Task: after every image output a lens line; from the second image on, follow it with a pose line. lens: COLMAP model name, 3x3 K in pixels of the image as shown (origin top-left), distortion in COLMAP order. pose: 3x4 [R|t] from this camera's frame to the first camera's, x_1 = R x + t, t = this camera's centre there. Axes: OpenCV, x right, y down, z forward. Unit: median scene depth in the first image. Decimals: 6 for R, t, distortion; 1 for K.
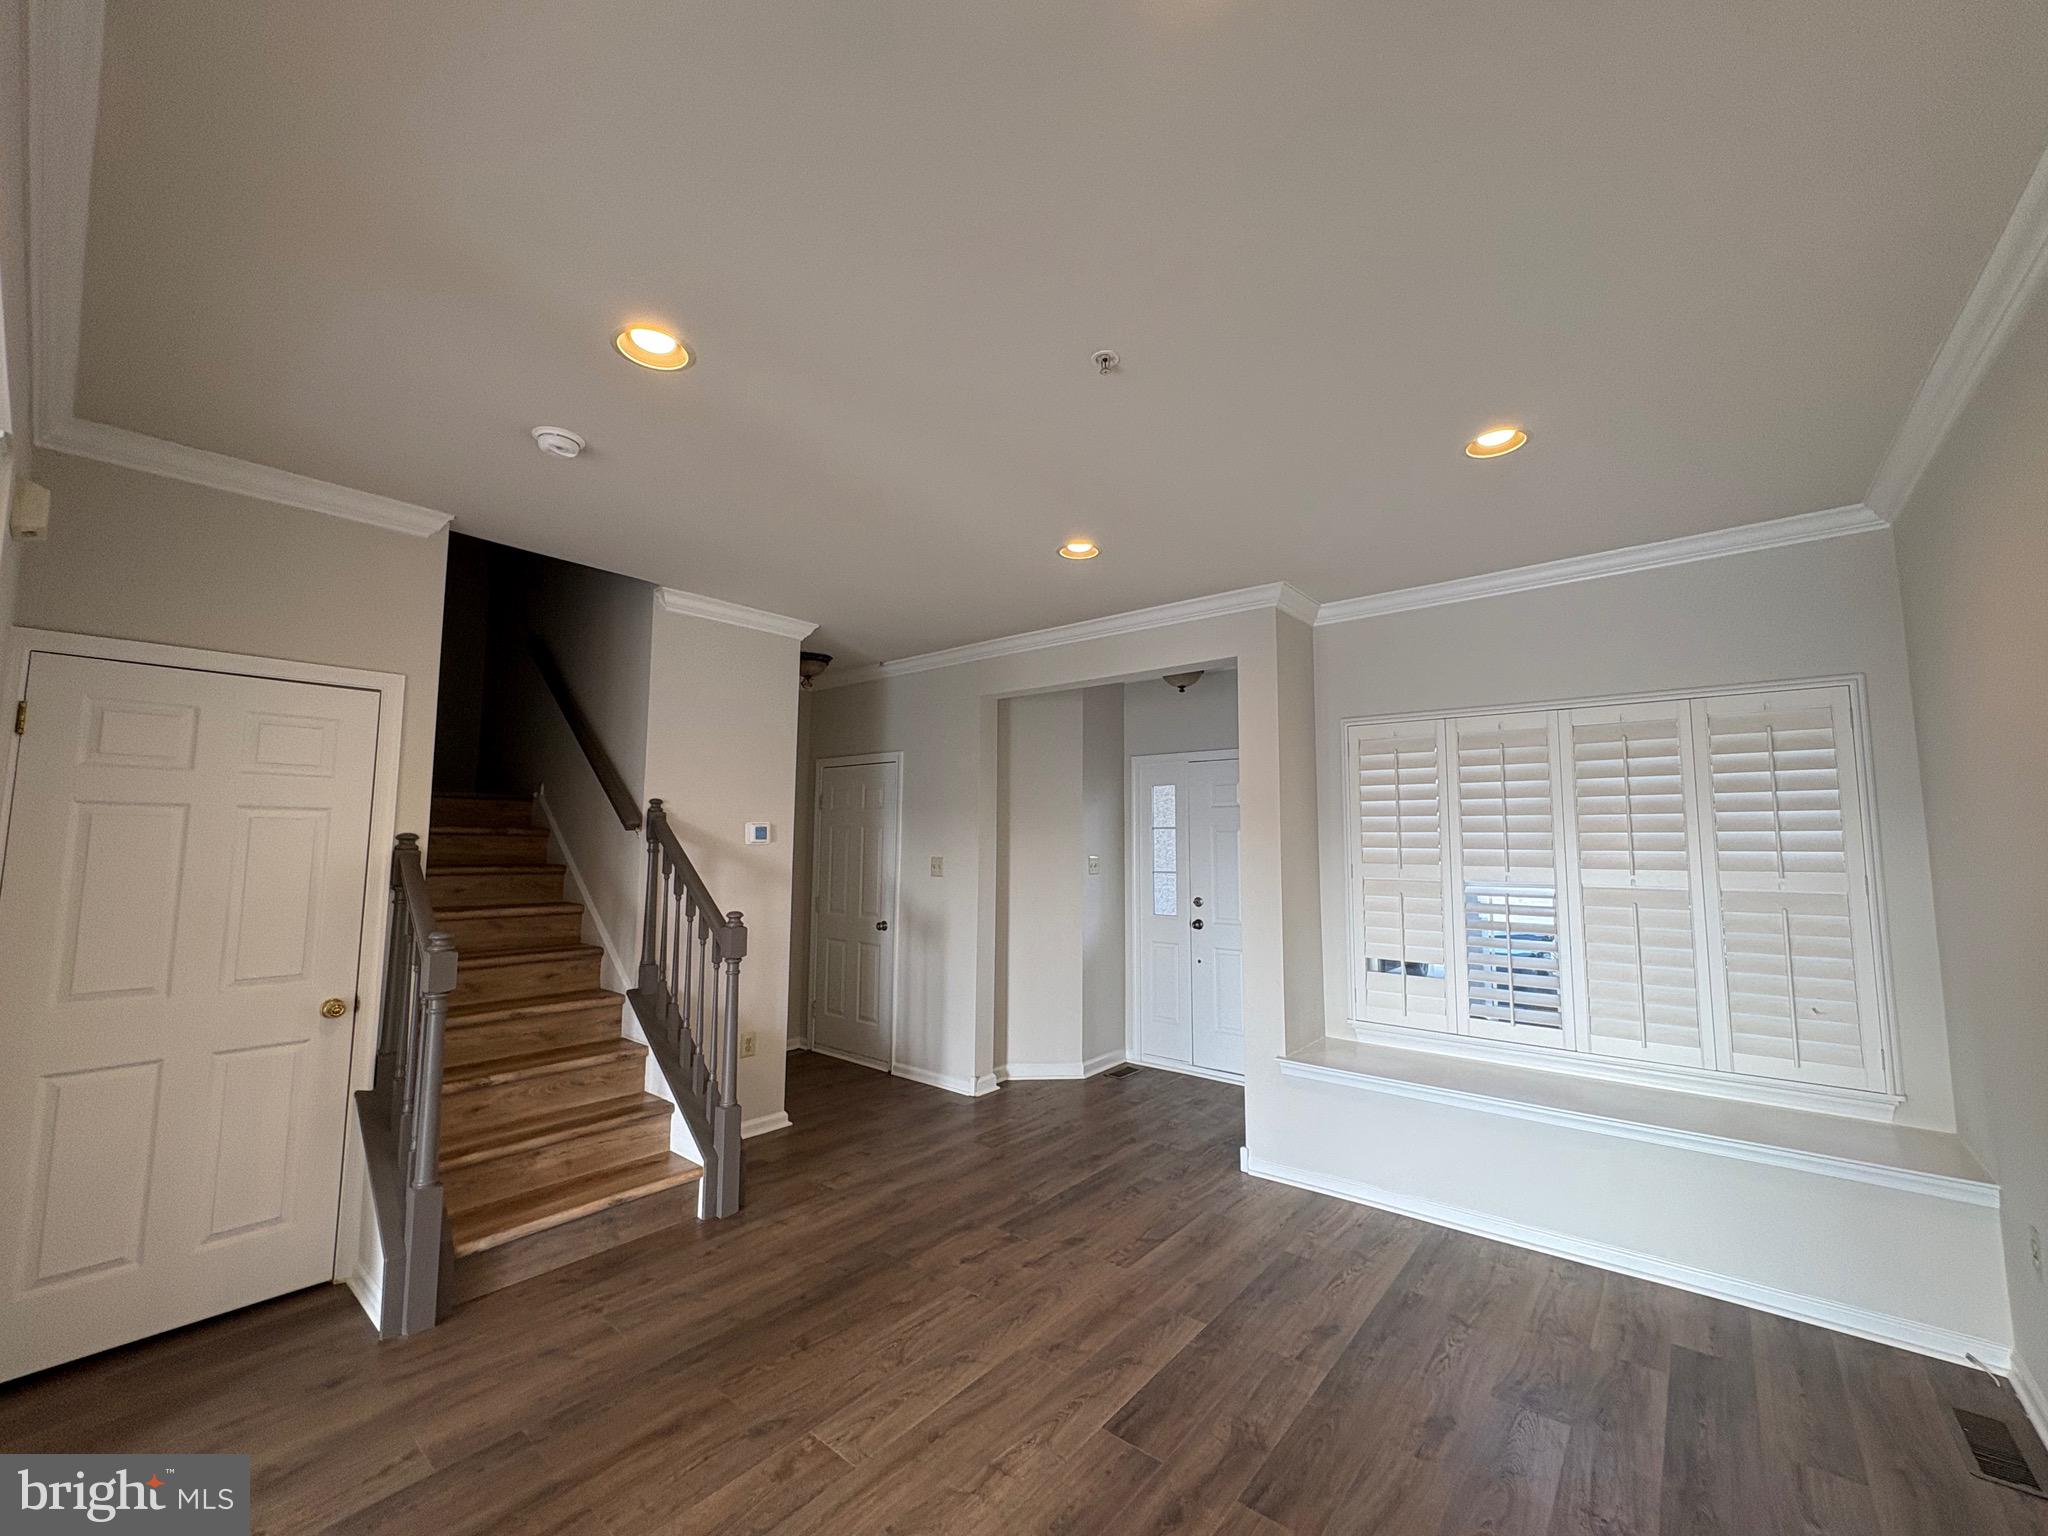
lens RADIAL K [[810.8, 0, 1024.0], [0, 810.8, 768.0], [0, 0, 1]] dist [-0.000293, 0.000085]
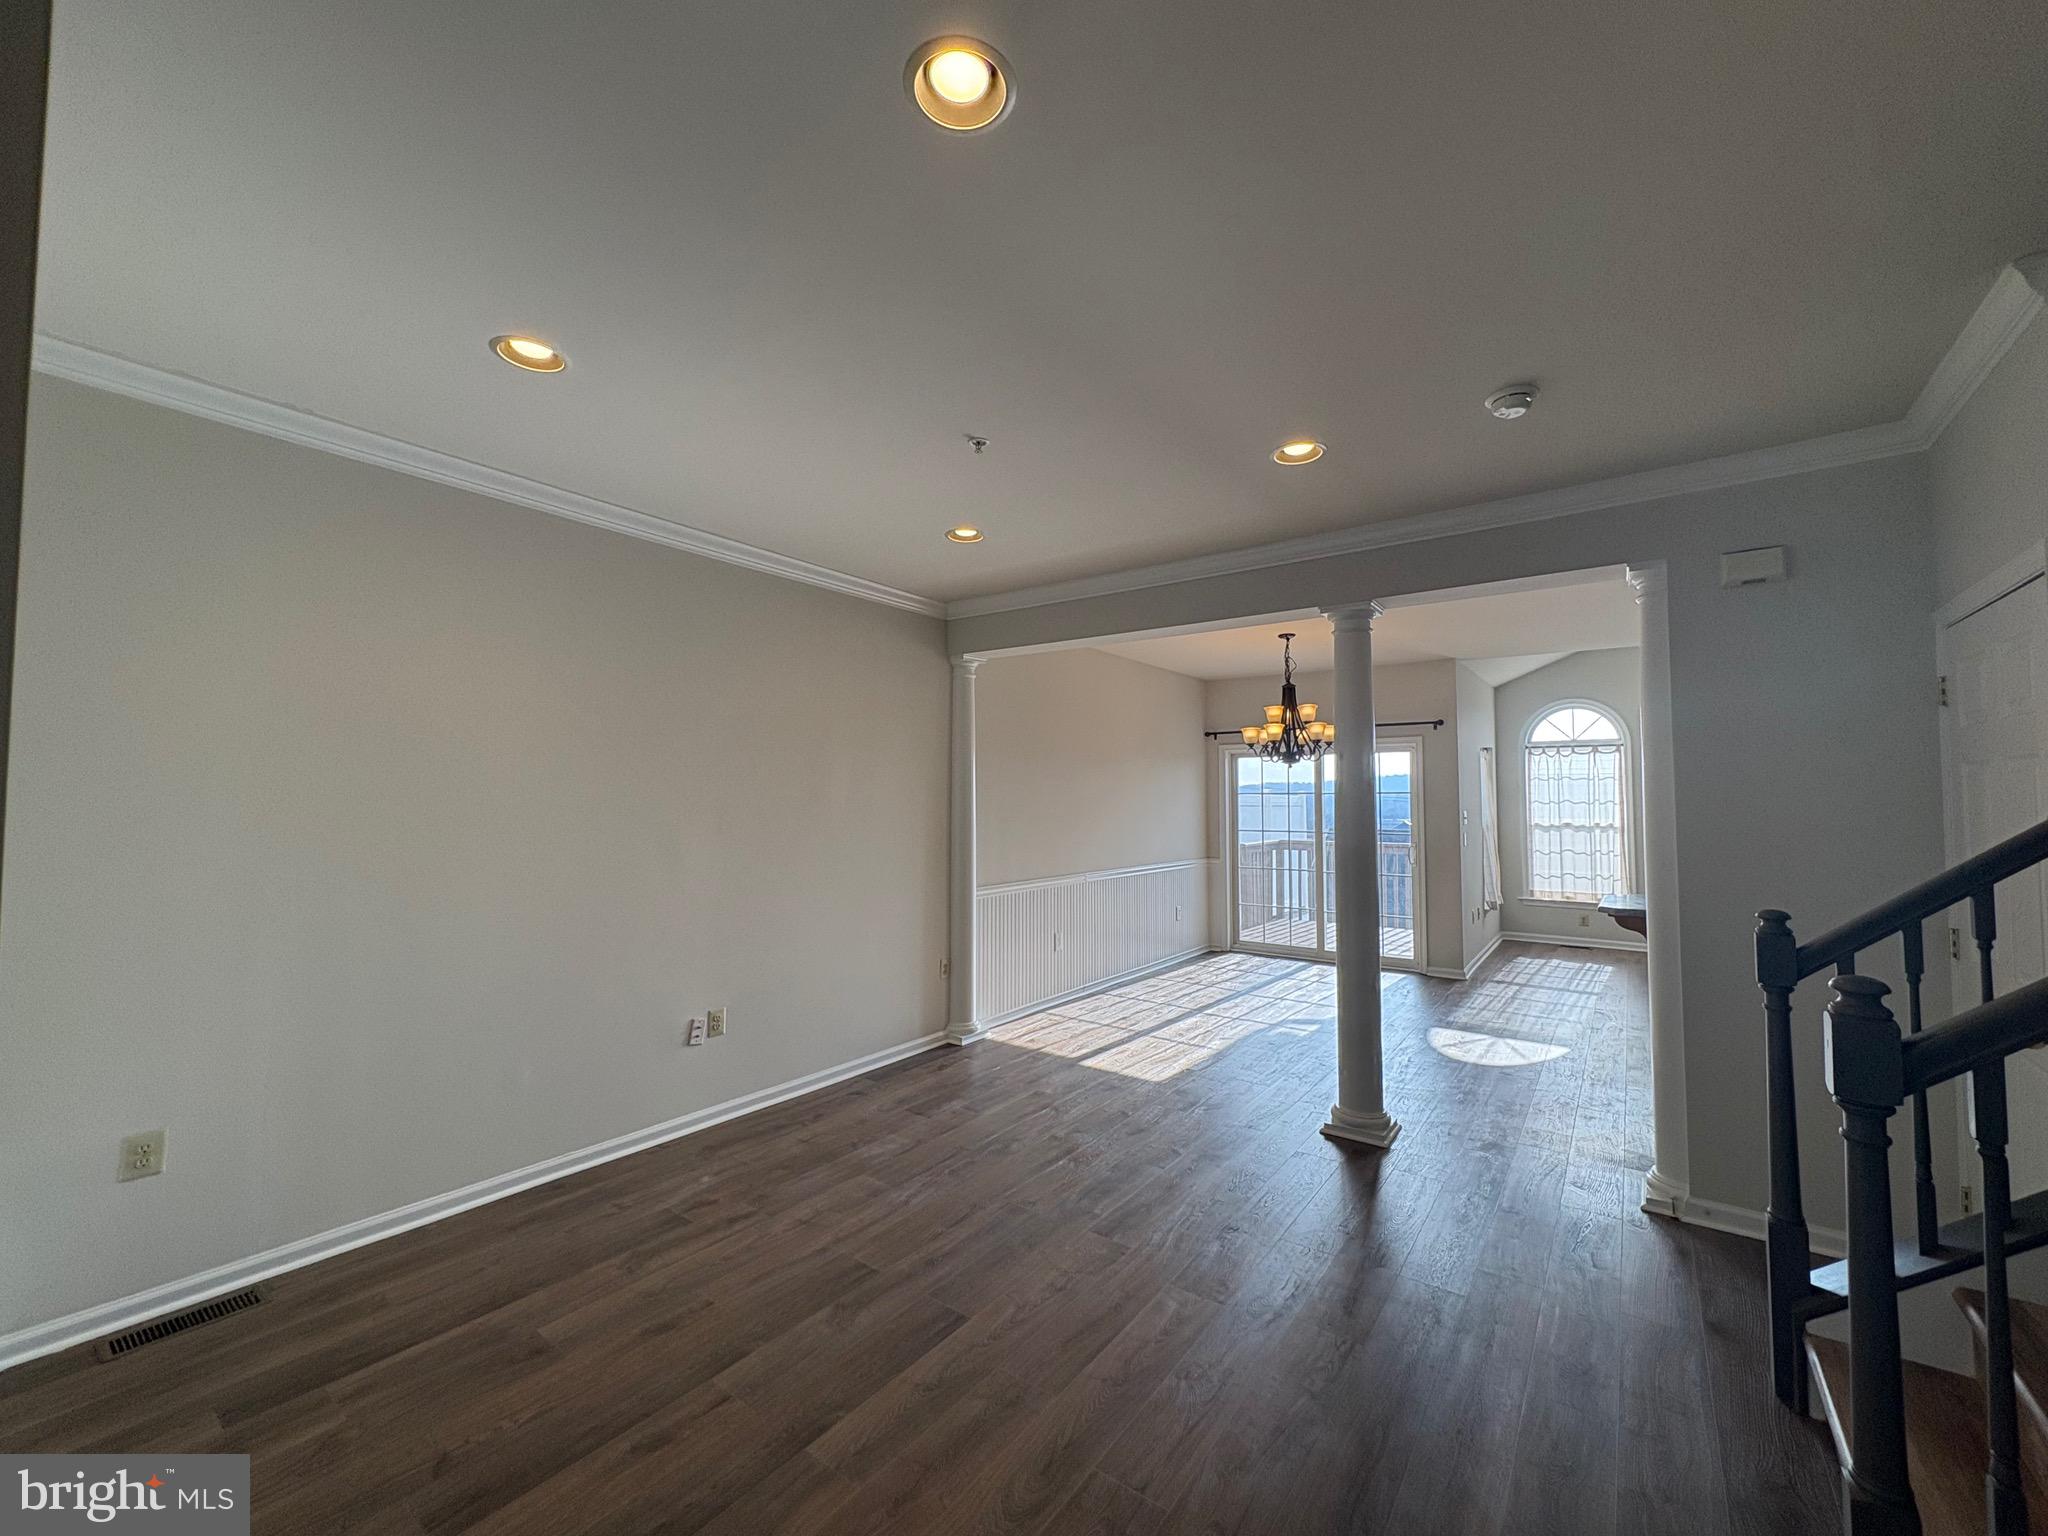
lens RADIAL K [[810.8, 0, 1024.0], [0, 810.8, 768.0], [0, 0, 1]] dist [-0.000293, 0.000085]
pose [[-0.998798, -0.008160, -0.048335, 0.083637], [-0.001357, 0.990273, -0.139134, 0.217417], [0.049000, -0.138901, -0.989093, 2.211190]]
